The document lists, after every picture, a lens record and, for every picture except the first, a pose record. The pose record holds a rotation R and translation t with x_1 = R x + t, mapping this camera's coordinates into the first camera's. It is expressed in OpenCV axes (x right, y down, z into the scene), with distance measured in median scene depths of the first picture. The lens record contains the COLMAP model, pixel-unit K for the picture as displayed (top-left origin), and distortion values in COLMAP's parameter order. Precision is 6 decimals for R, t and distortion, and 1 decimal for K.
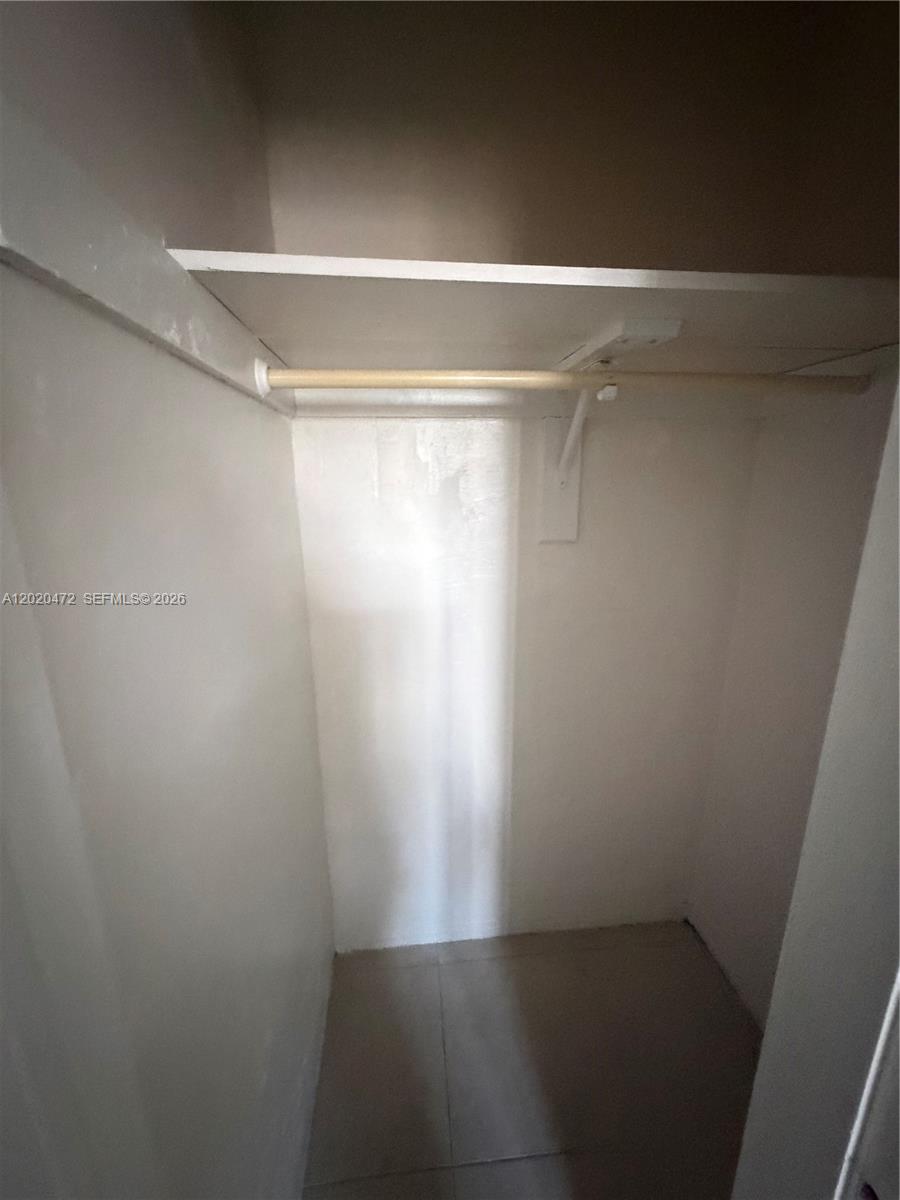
lens RADIAL K [[481.0, 0, 450.4], [0, 481.0, 603.2], [0, 0, 1]] dist [0.001882, 0.000124]
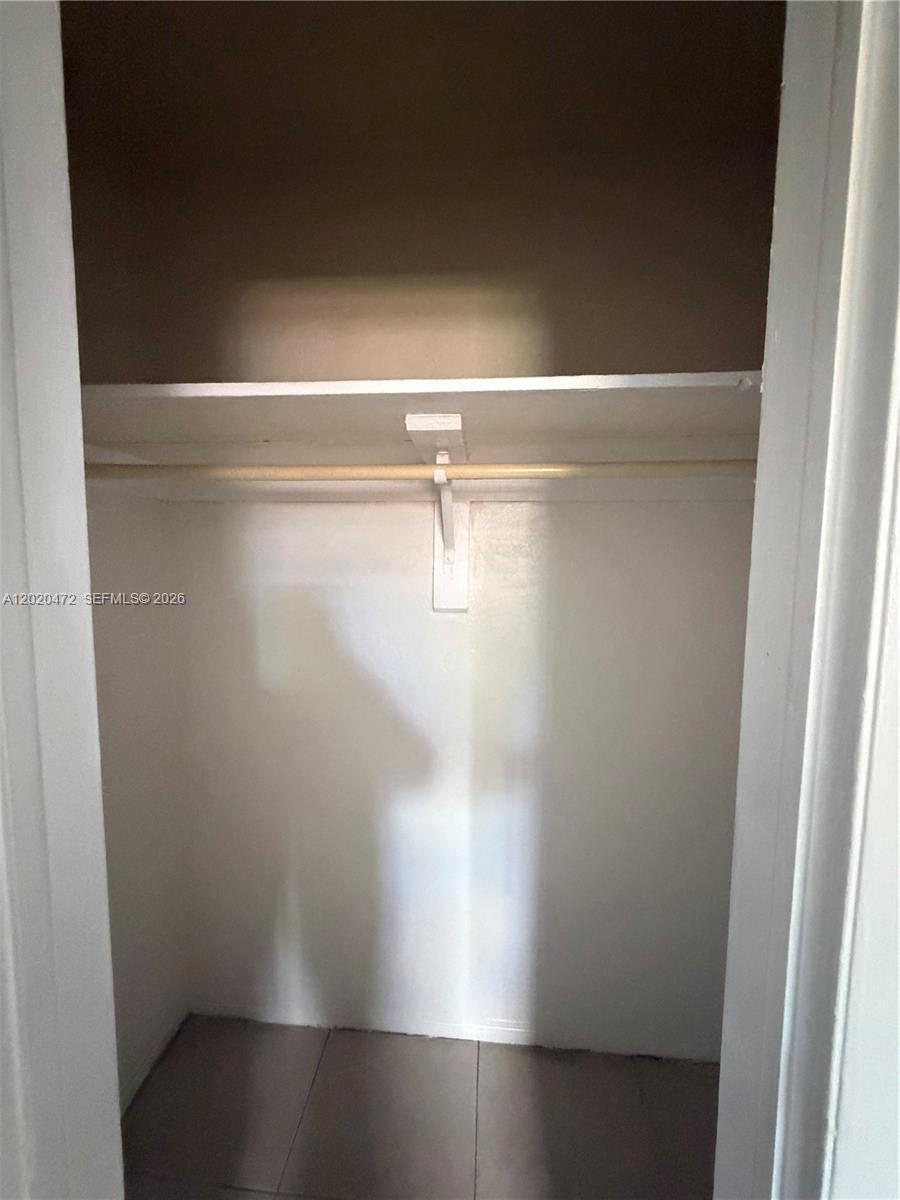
lens RADIAL K [[446.6, 0, 450.7], [0, 446.6, 595.3], [0, 0, 1]] dist [0.001292, 0.000103]
pose [[0.984123, 0.025610, -0.175633, 0.164131], [-0.054495, 0.985339, -0.161673, -0.003070], [0.168918, 0.168678, 0.971089, 0.016727]]
